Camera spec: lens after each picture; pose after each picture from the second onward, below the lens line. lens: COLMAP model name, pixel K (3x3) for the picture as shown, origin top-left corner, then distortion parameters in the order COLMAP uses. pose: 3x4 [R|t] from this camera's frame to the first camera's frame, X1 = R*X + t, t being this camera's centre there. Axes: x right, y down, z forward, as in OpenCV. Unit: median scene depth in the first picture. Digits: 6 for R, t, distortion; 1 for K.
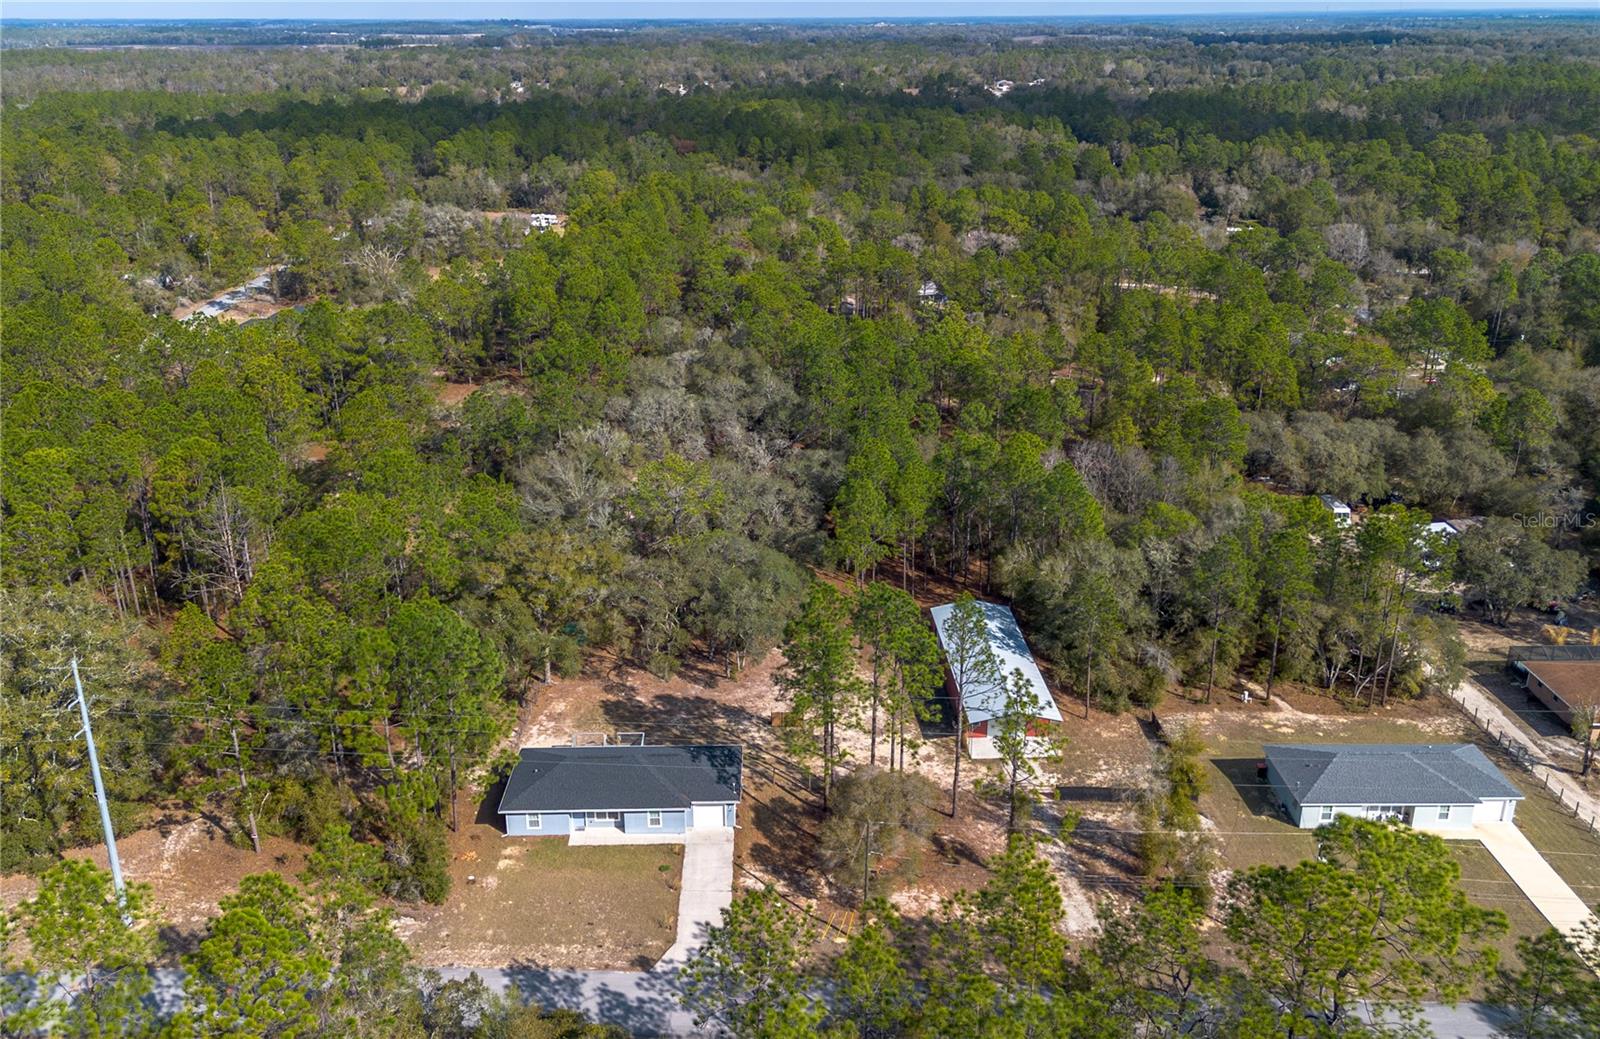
lens RADIAL K [[1341.6, 0, 800.0], [0, 1341.6, 519.5], [0, 0, 1]] dist [0.040794, -0.019912]
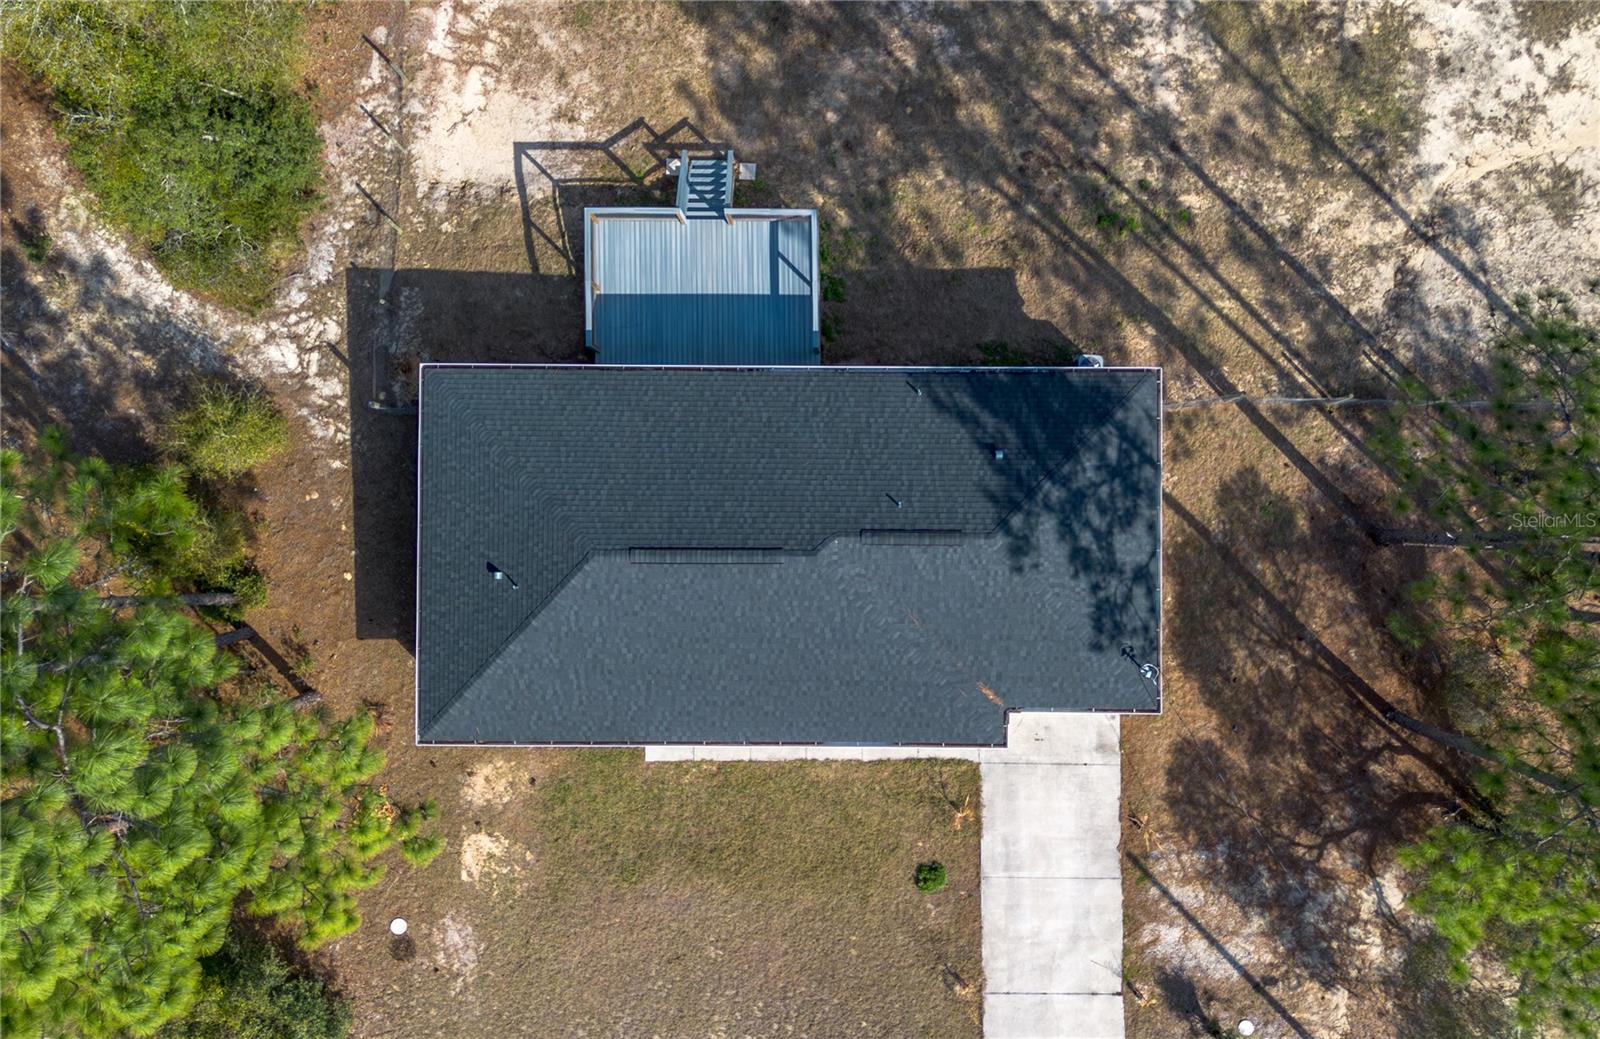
lens RADIAL K [[1341.6, 0, 800.0], [0, 1341.6, 519.5], [0, 0, 1]] dist [0.040794, -0.019912]
pose [[0.999578, 0.027135, -0.010379, -0.122011], [-0.000669, 0.378677, 0.925529, -0.096966], [0.029044, -0.925131, 0.378535, 0.866203]]
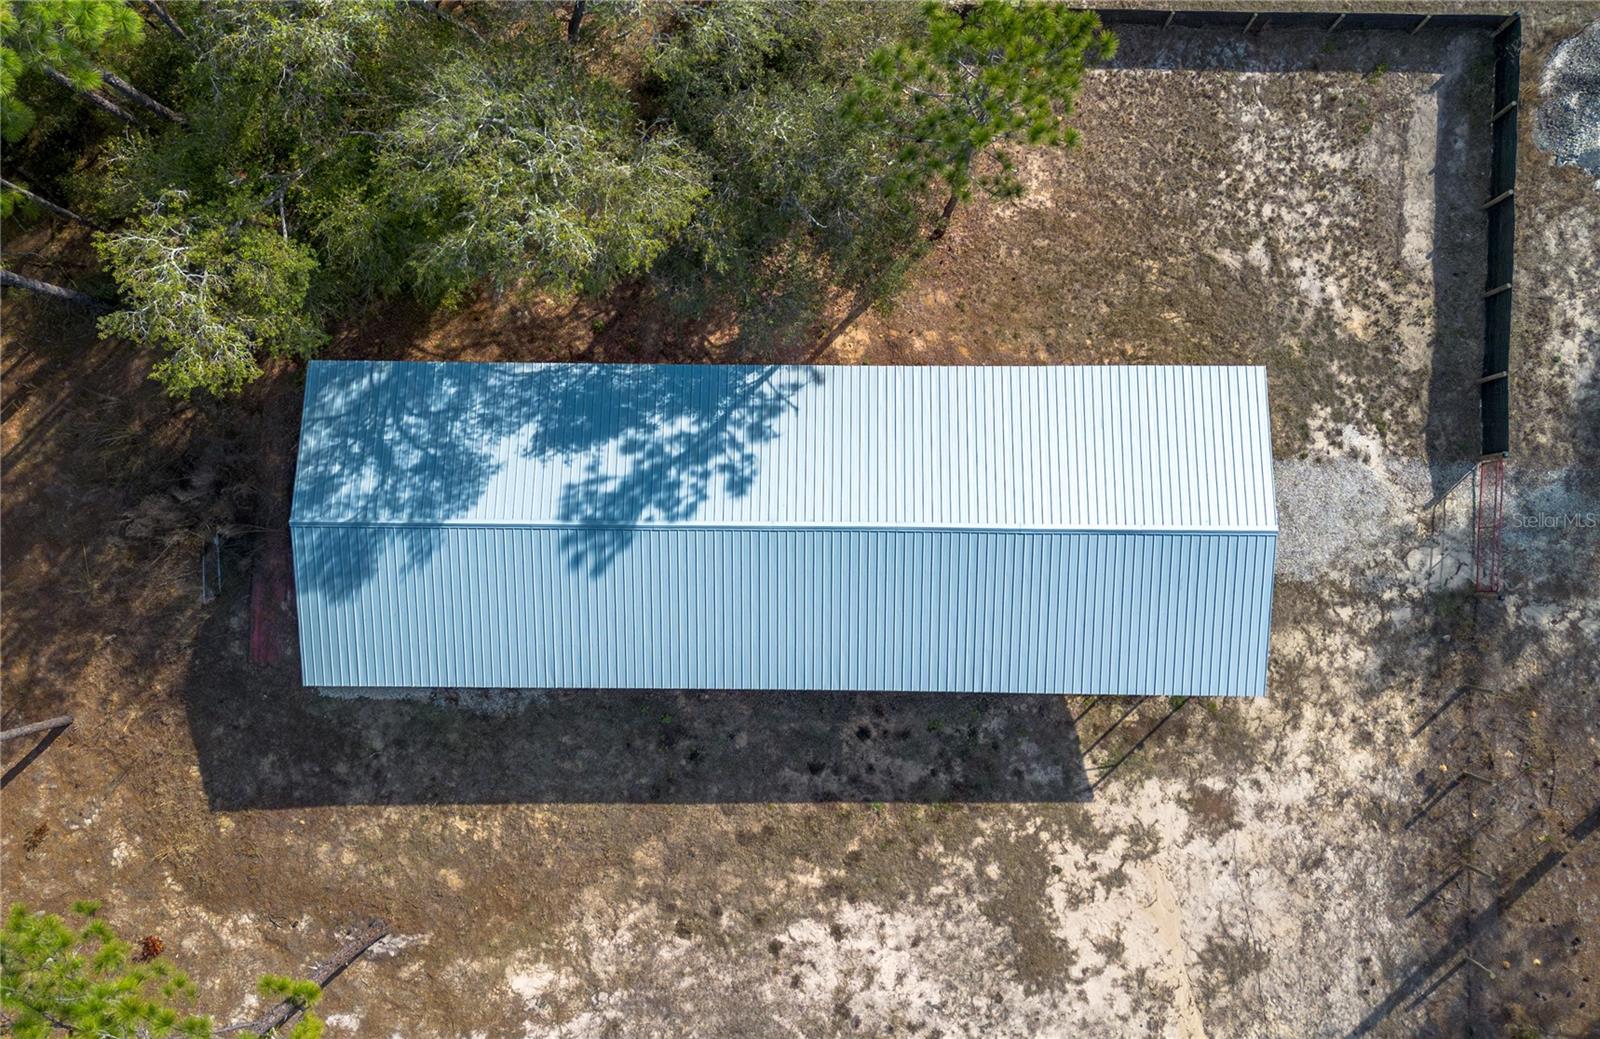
lens RADIAL K [[1329.1, 0, 771.9], [0, 1329.1, 519.8], [0, 0, 1]] dist [0.026225, 0.002685]
pose [[0.065475, -0.997518, 0.025901, 0.160813], [0.368459, 0.048290, 0.928389, -0.162649], [-0.927336, -0.051243, 0.370706, 1.069505]]
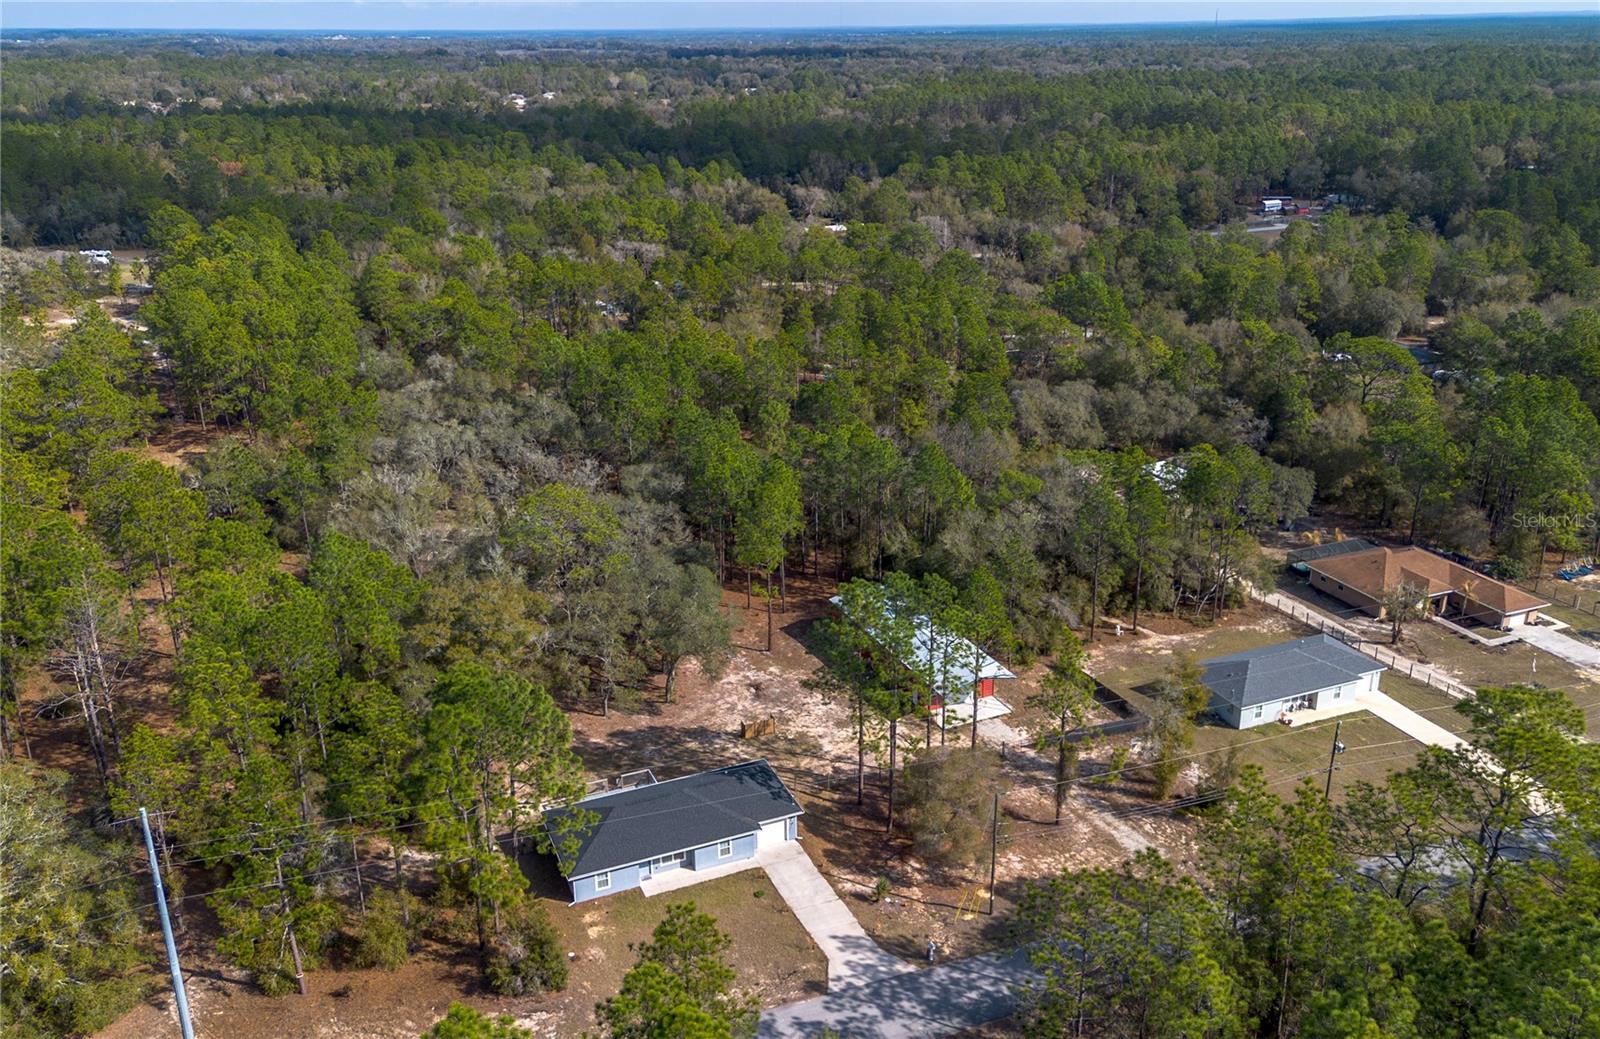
lens RADIAL K [[1320.0, 0, 832.4], [0, 1320.0, 522.8], [0, 0, 1]] dist [0.058527, -0.000888]
pose [[0.921432, -0.140314, 0.362319, -0.328892], [0.141525, 0.989659, 0.023343, -0.019262], [-0.361848, 0.029768, 0.931762, 0.073301]]
